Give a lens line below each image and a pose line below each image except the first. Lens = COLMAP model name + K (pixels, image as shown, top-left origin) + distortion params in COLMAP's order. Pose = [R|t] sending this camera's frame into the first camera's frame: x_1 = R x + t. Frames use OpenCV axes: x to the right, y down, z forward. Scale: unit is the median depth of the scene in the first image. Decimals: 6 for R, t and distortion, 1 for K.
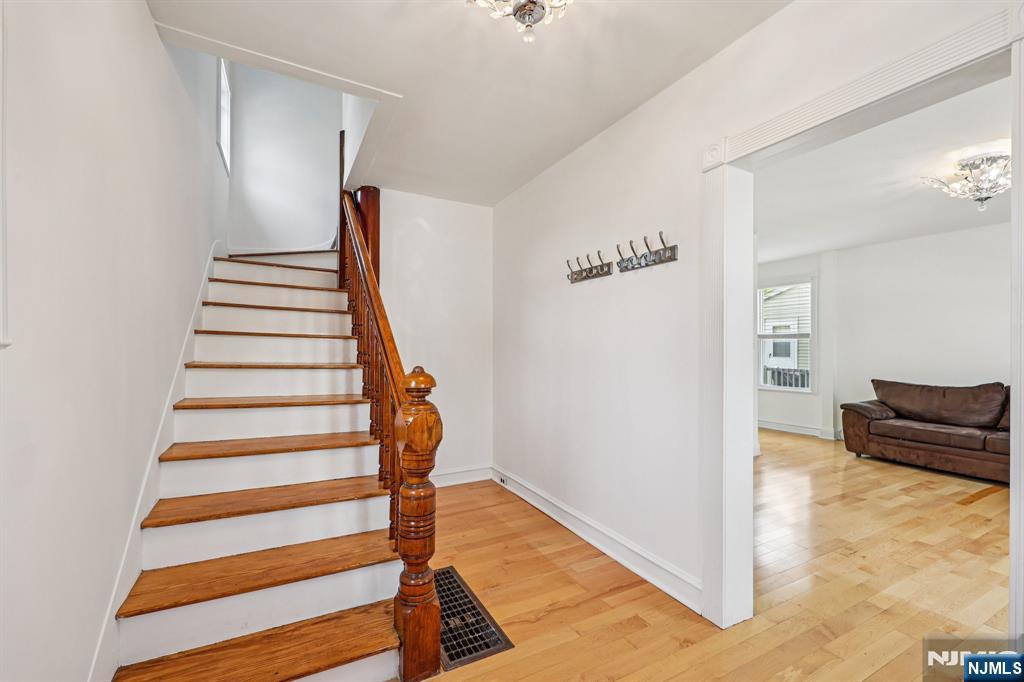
lens RADIAL K [[425.5, 0, 510.3], [0, 425.5, 343.8], [0, 0, 1]] dist [0.002008, 0.000951]
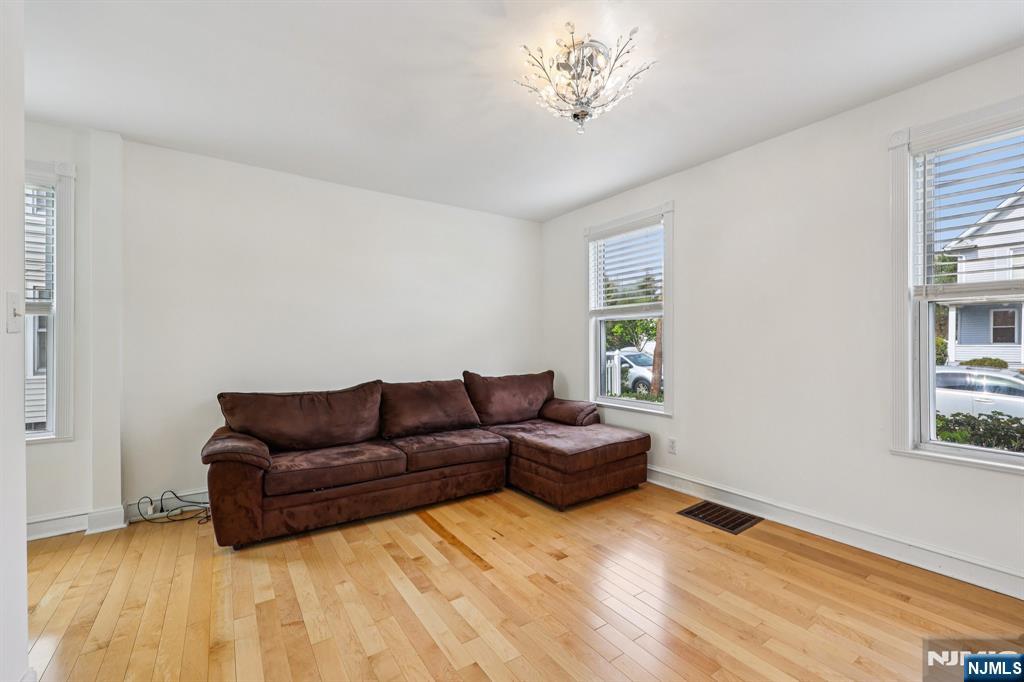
lens RADIAL K [[425.5, 0, 507.8], [0, 425.5, 348.9], [0, 0, 1]] dist [0.002008, 0.000951]
pose [[-0.096610, -0.012505, 0.995244, 0.297425], [-0.005028, 0.999914, 0.012076, 0.019658], [-0.995310, -0.003838, -0.096665, 0.769017]]
